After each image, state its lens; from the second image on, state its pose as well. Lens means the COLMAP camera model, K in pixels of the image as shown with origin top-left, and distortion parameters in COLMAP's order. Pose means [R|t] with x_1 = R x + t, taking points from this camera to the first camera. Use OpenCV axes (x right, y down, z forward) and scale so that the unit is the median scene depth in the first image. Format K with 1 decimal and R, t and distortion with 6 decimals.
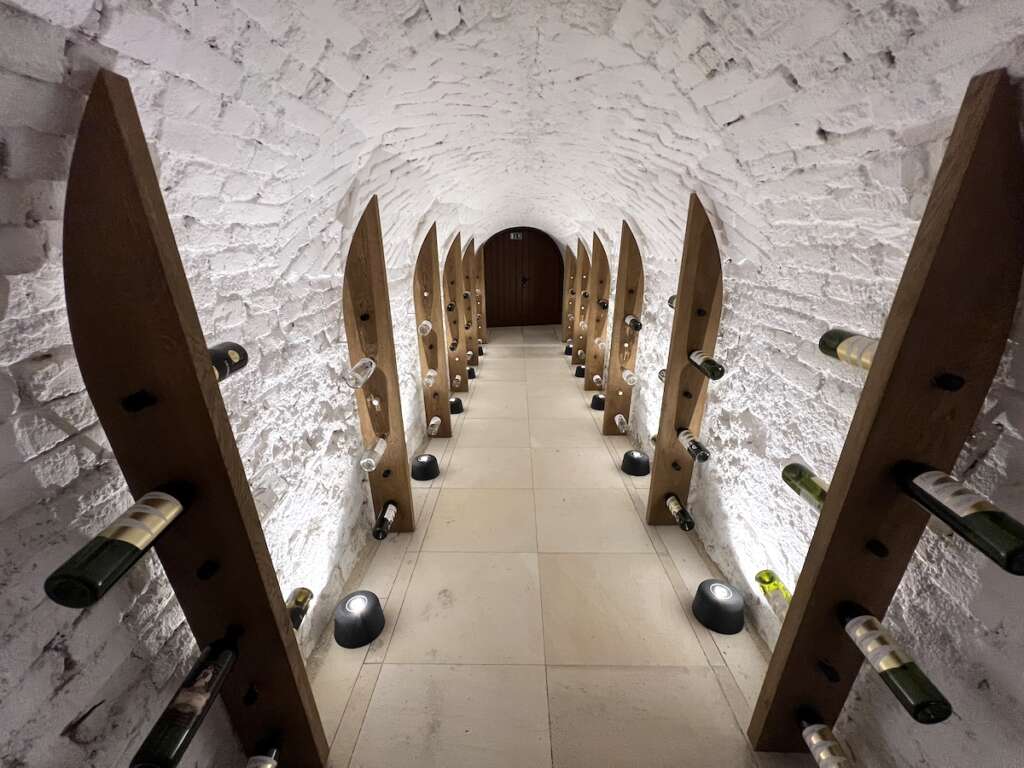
lens RADIAL K [[413.1, 0, 509.3], [0, 413.1, 386.7], [0, 0, 1]] dist [0.001643, 0.000434]
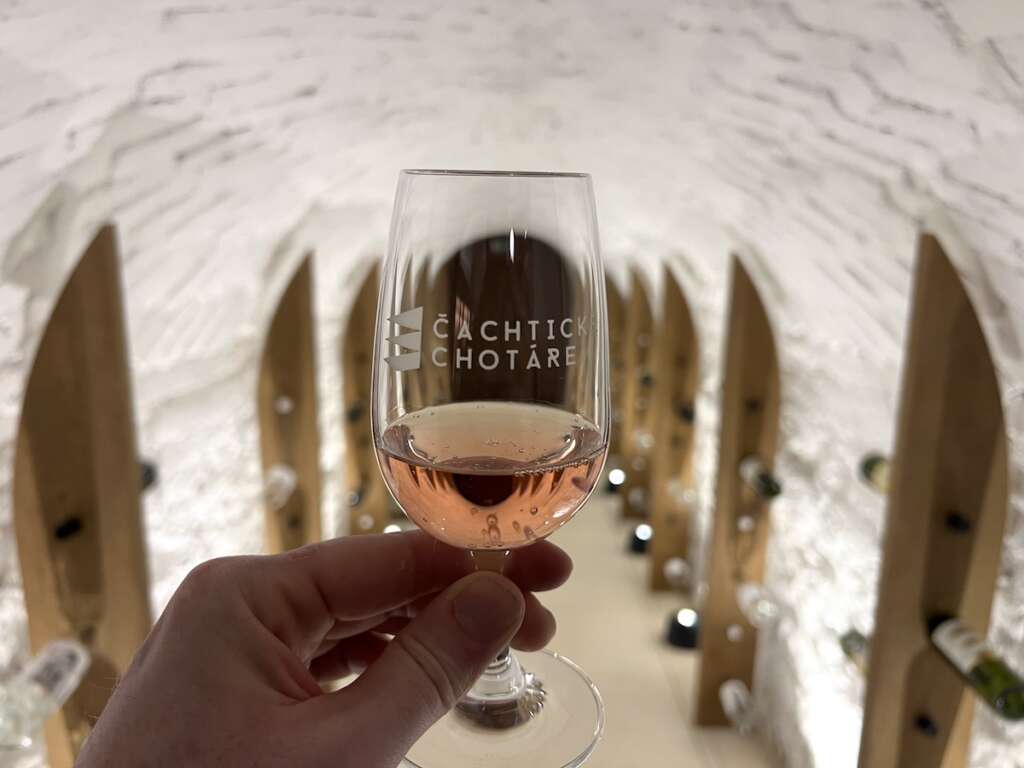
lens RADIAL K [[771.4, 0, 512.2], [0, 771.4, 380.1], [0, 0, 1]] dist [0.053039, -0.023318]
pose [[0.999815, 0.015106, 0.011929, 0.034212], [-0.013300, 0.990177, -0.139183, -0.170762], [-0.013914, 0.138999, 0.990195, 0.223551]]
